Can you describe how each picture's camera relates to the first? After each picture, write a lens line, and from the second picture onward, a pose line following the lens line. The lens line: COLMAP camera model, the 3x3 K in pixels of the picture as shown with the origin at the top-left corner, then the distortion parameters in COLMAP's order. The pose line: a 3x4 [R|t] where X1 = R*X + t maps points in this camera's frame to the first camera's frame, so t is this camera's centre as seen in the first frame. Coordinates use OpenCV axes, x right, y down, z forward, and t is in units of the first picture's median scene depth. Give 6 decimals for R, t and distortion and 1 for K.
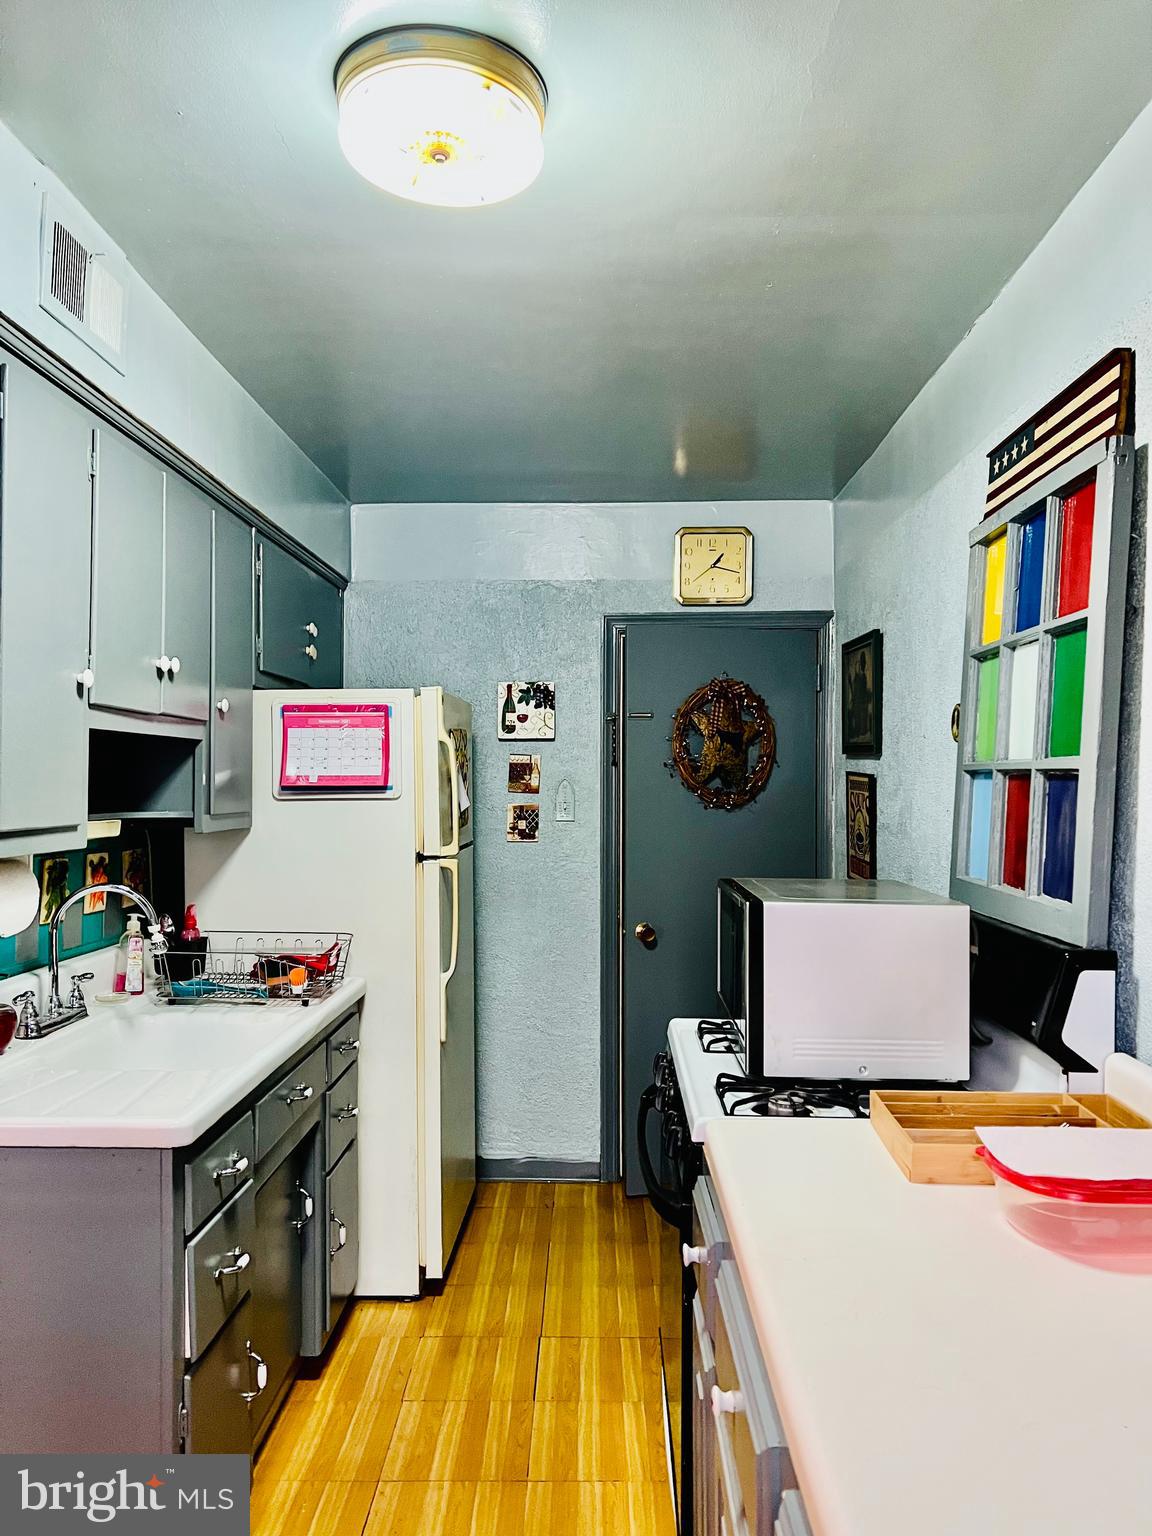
lens RADIAL K [[1161.4, 0, 572.3], [0, 1161.4, 769.8], [0, 0, 1]] dist [0.061899, -0.066693]
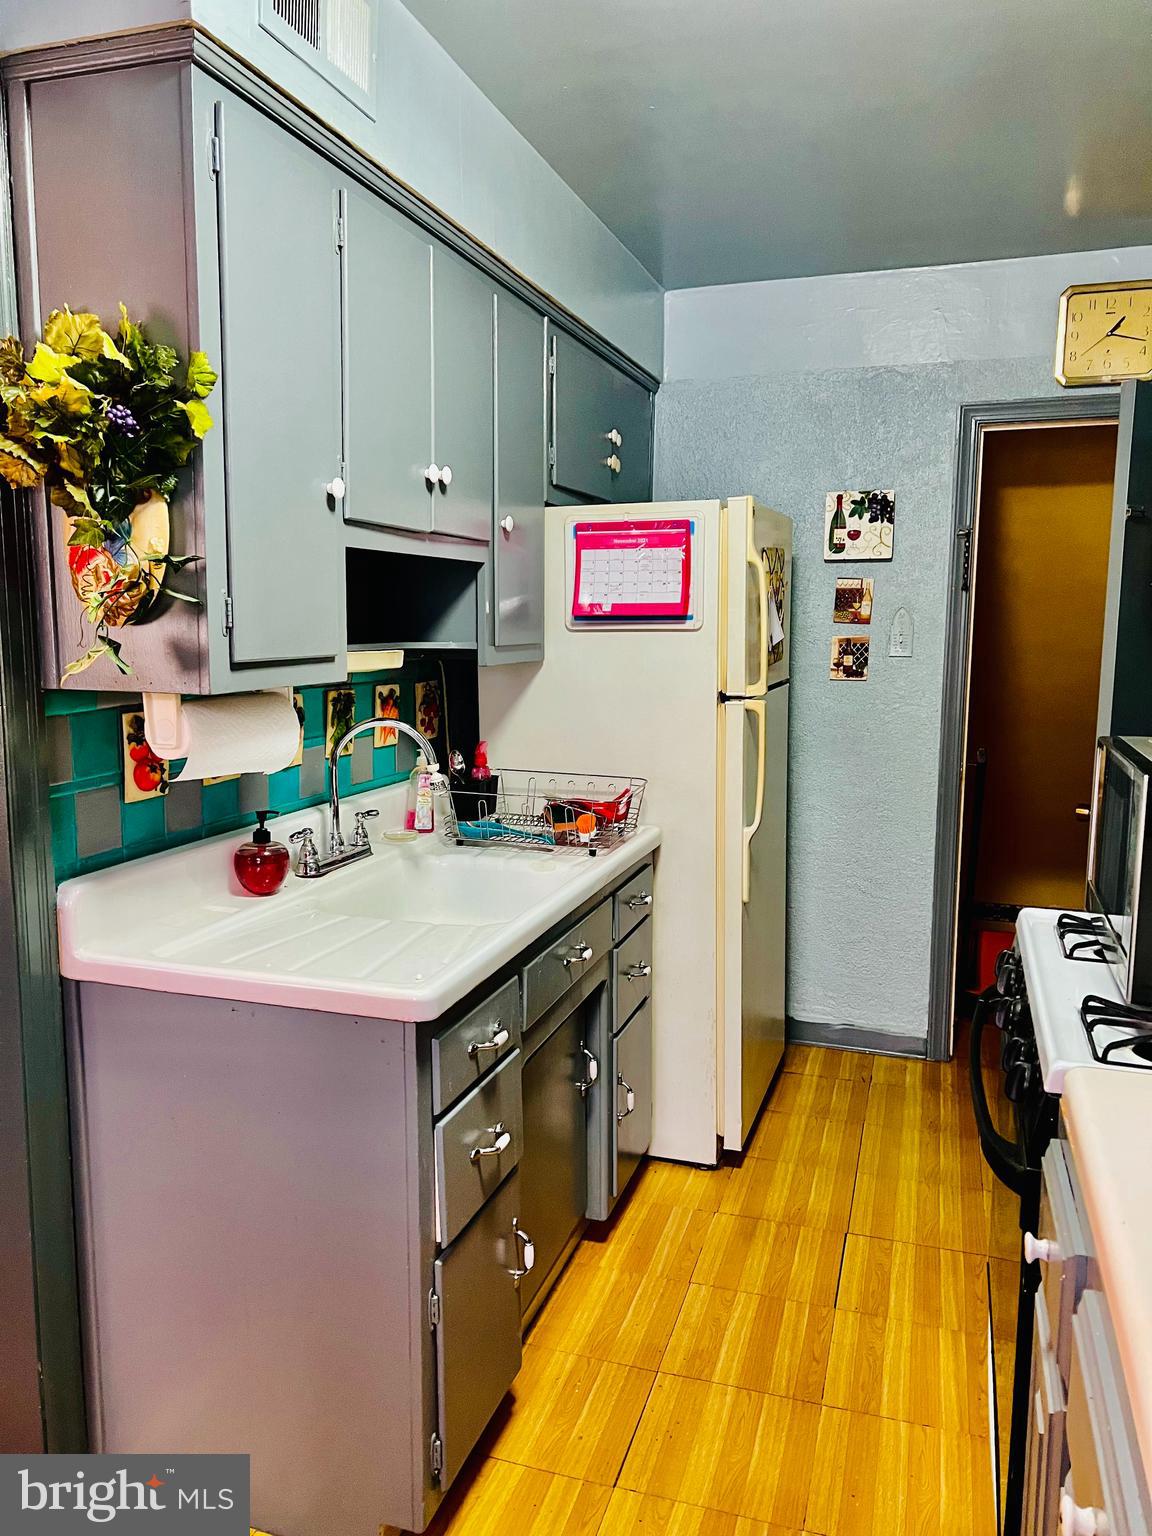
lens RADIAL K [[1161.4, 0, 578.4], [0, 1161.4, 771.7], [0, 0, 1]] dist [0.061899, -0.066693]
pose [[0.960379, 0.039579, -0.275871, 0.009198], [0.001045, 0.989346, 0.145580, 0.003764], [0.278694, -0.140101, 0.950106, 0.140820]]
